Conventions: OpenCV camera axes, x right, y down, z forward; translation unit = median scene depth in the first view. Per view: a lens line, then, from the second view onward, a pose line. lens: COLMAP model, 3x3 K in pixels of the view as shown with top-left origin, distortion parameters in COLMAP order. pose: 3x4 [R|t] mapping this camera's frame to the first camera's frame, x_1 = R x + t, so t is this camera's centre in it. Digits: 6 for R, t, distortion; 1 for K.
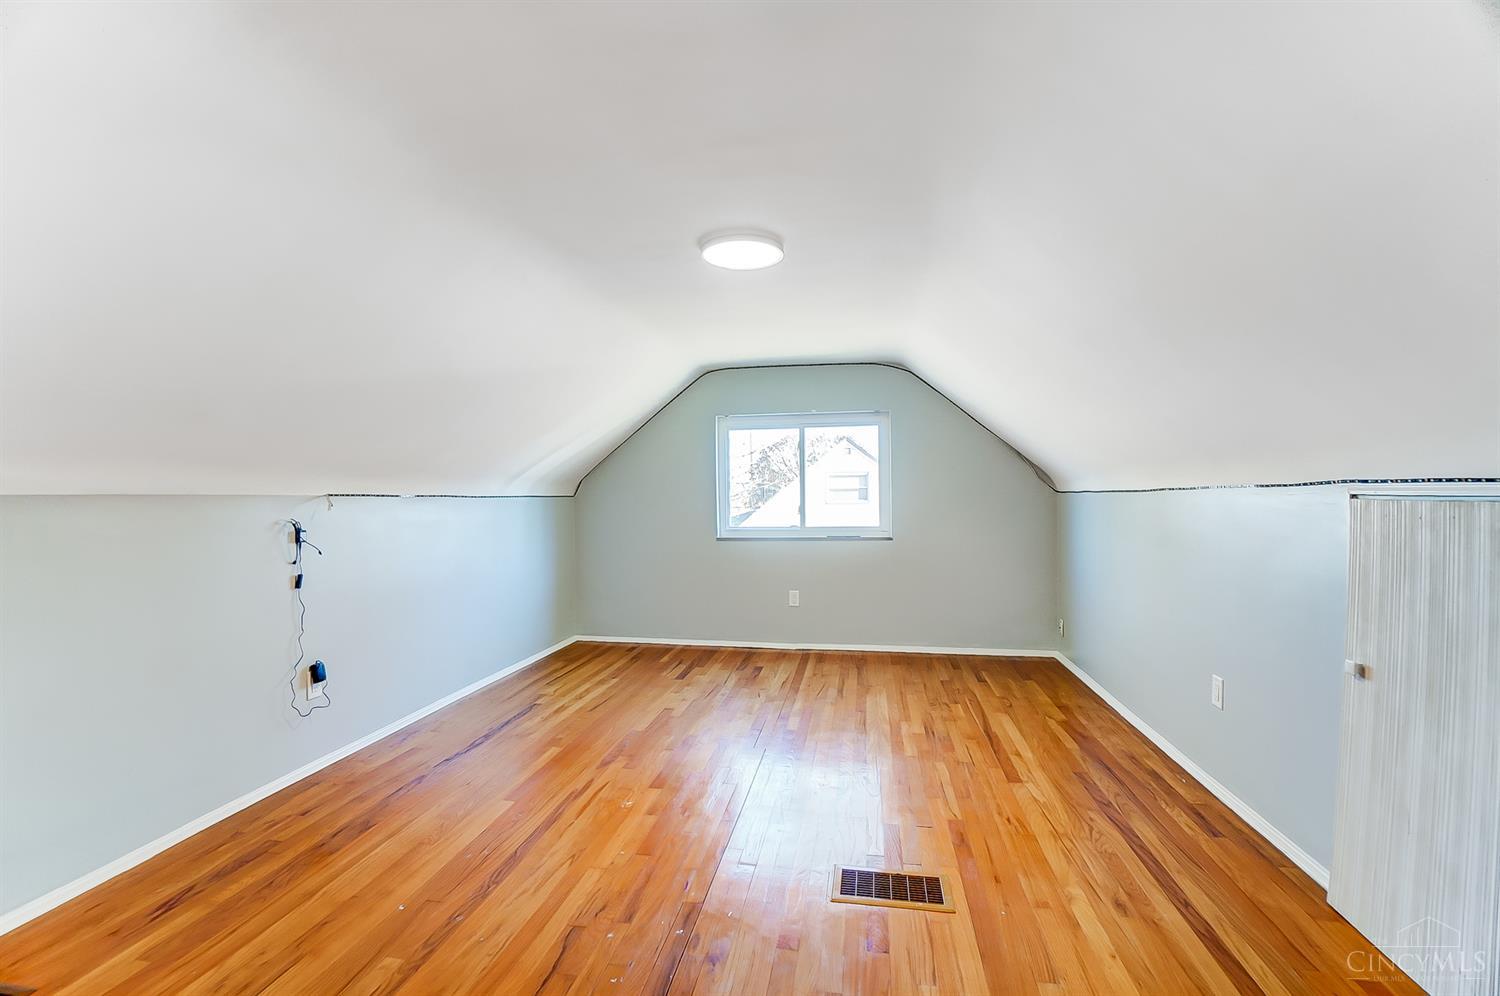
lens RADIAL K [[668.1, 0, 745.9], [0, 668.1, 487.3], [0, 0, 1]] dist [-0.065851, 0.023897]
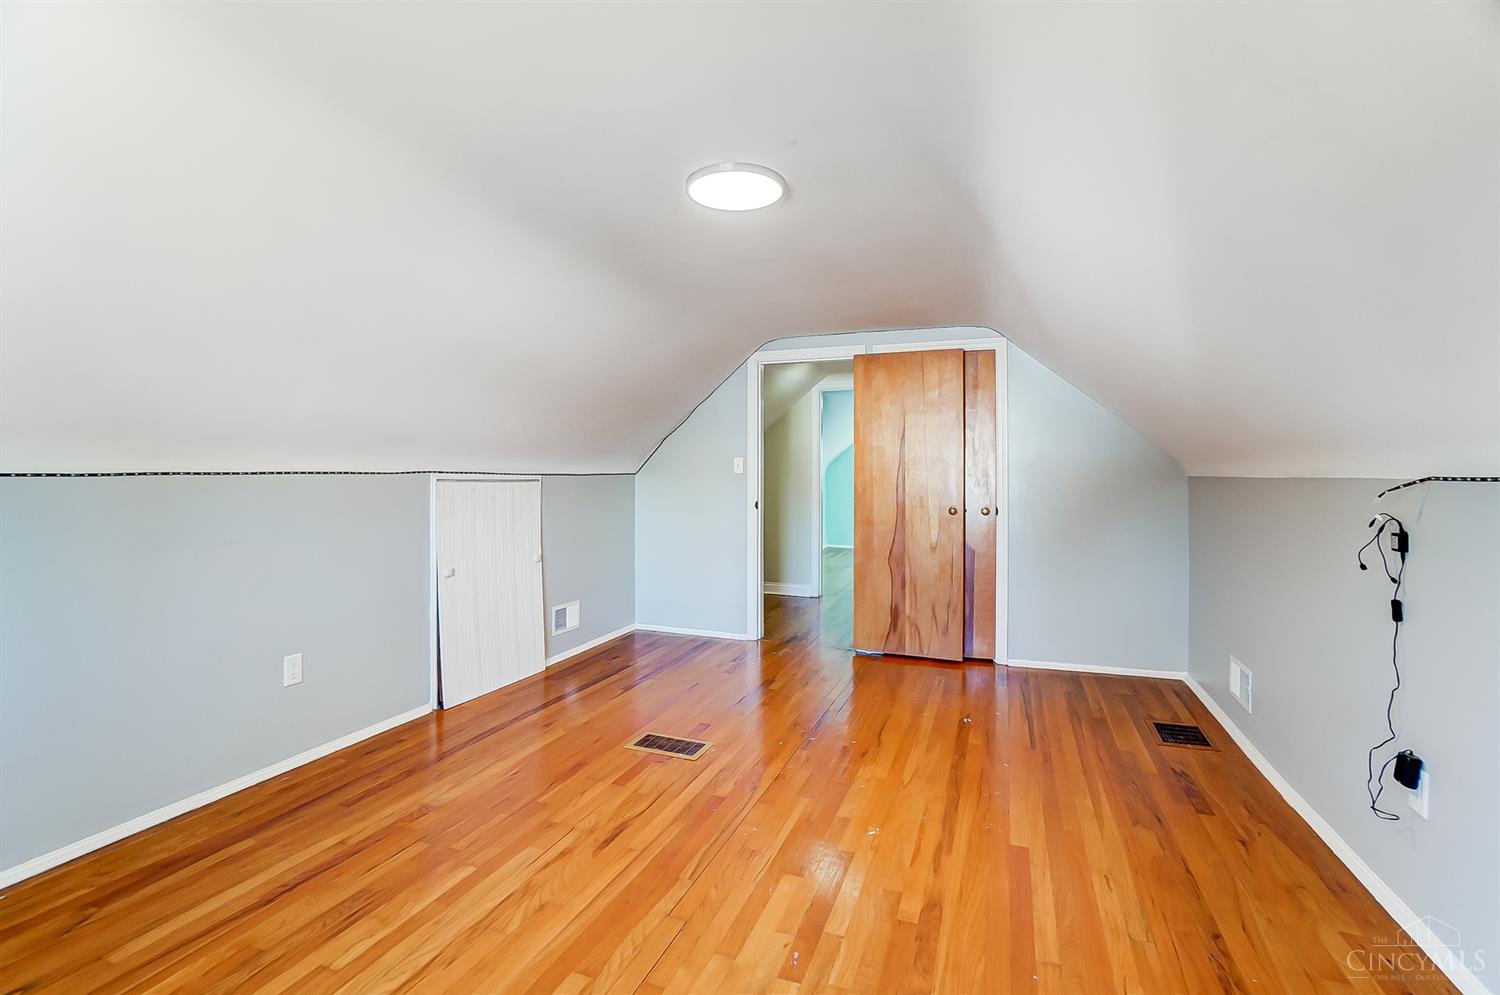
lens RADIAL K [[668.1, 0, 745.9], [0, 668.1, 486.8], [0, 0, 1]] dist [-0.065851, 0.023897]
pose [[-0.982263, -0.001387, 0.187502, -0.159351], [-0.000653, 0.999992, 0.003978, 0.017378], [-0.187506, 0.003785, -0.982256, 1.704329]]
